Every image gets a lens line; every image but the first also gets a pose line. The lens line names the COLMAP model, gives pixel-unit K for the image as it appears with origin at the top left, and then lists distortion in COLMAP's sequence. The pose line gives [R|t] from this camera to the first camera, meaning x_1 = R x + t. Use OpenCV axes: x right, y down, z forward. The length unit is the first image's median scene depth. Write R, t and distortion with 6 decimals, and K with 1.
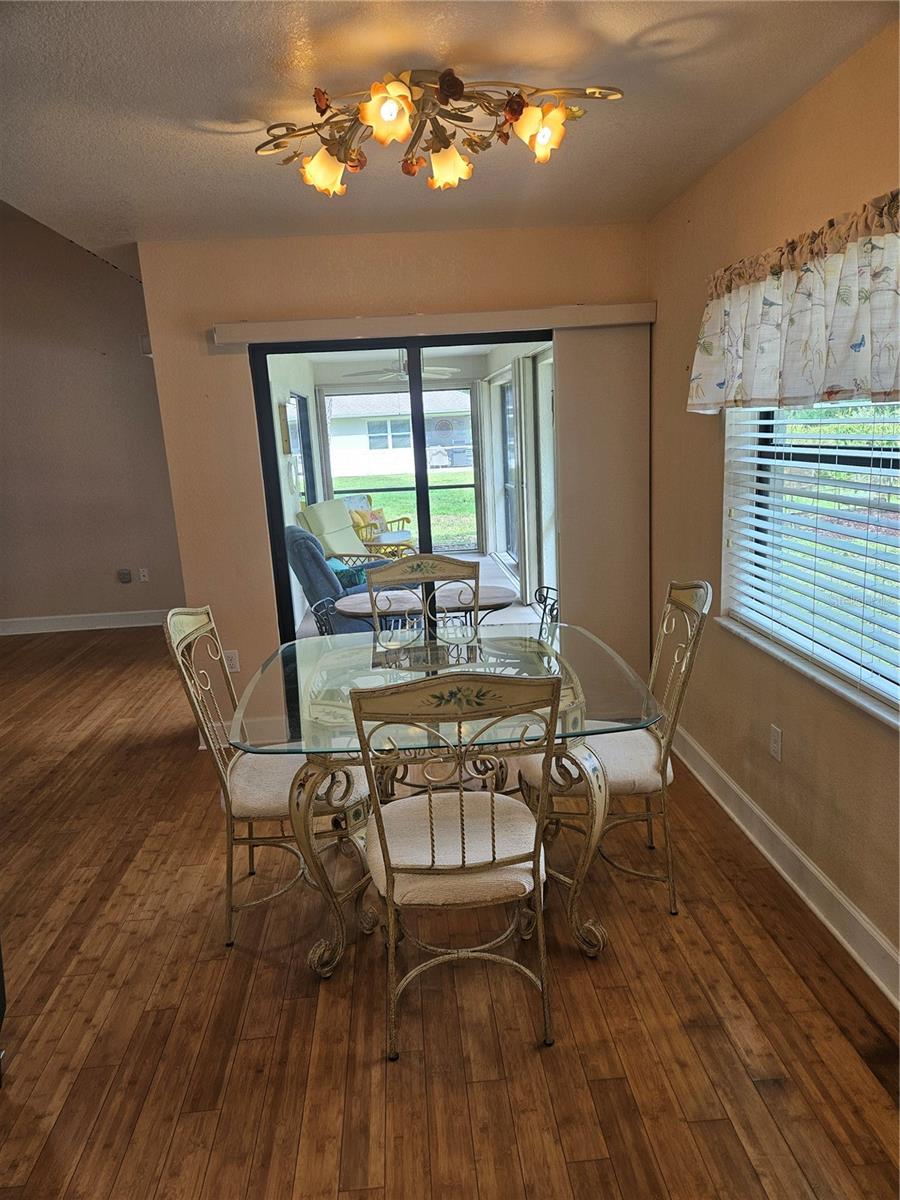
lens RADIAL K [[822.0, 0, 450.0], [0, 822.0, 600.0], [0, 0, 1]] dist [-0.003033, -0.004370]
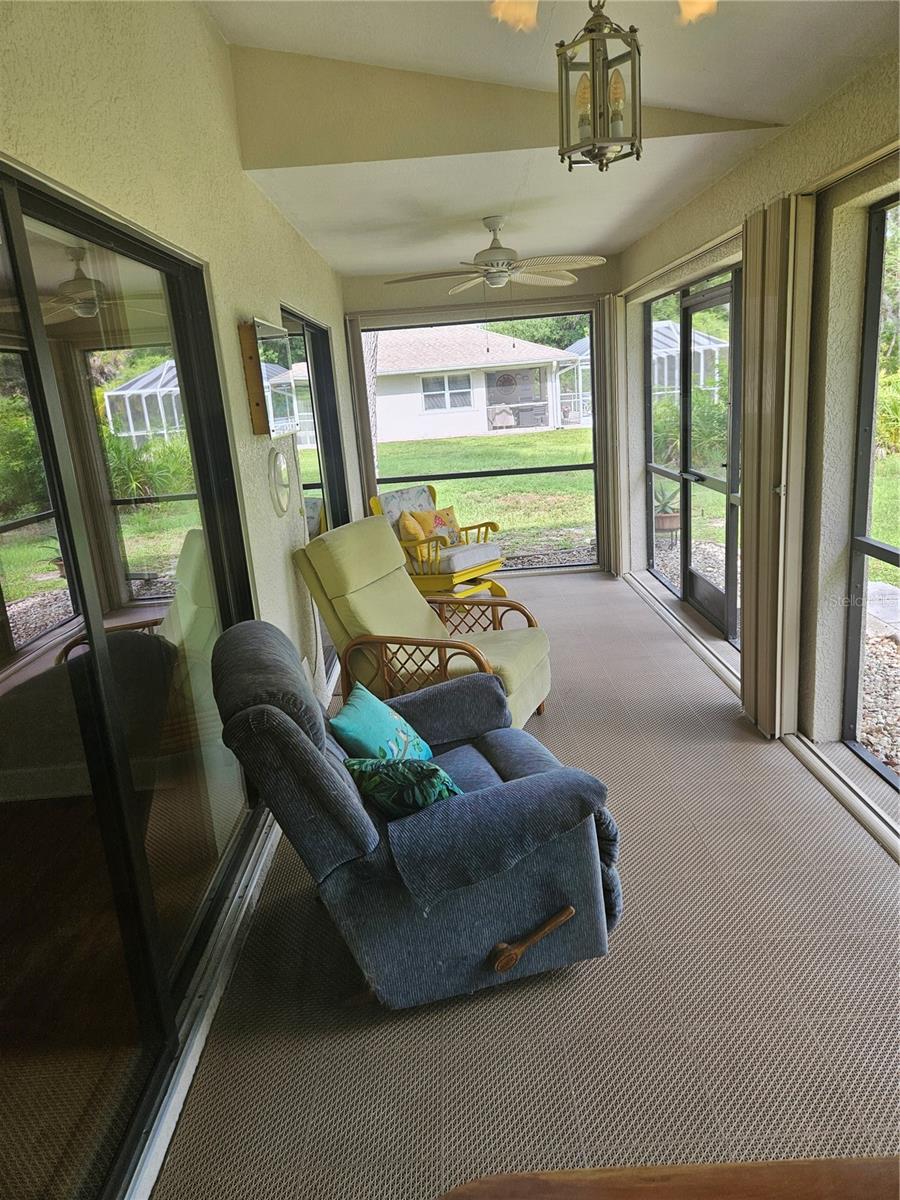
lens RADIAL K [[822.0, 0, 450.0], [0, 822.0, 600.0], [0, 0, 1]] dist [-0.003033, -0.004370]
pose [[0.997650, -0.008951, -0.067928, -0.041212], [0.012286, 0.998731, 0.048848, -0.070101], [0.067404, -0.049568, 0.996494, 0.358584]]
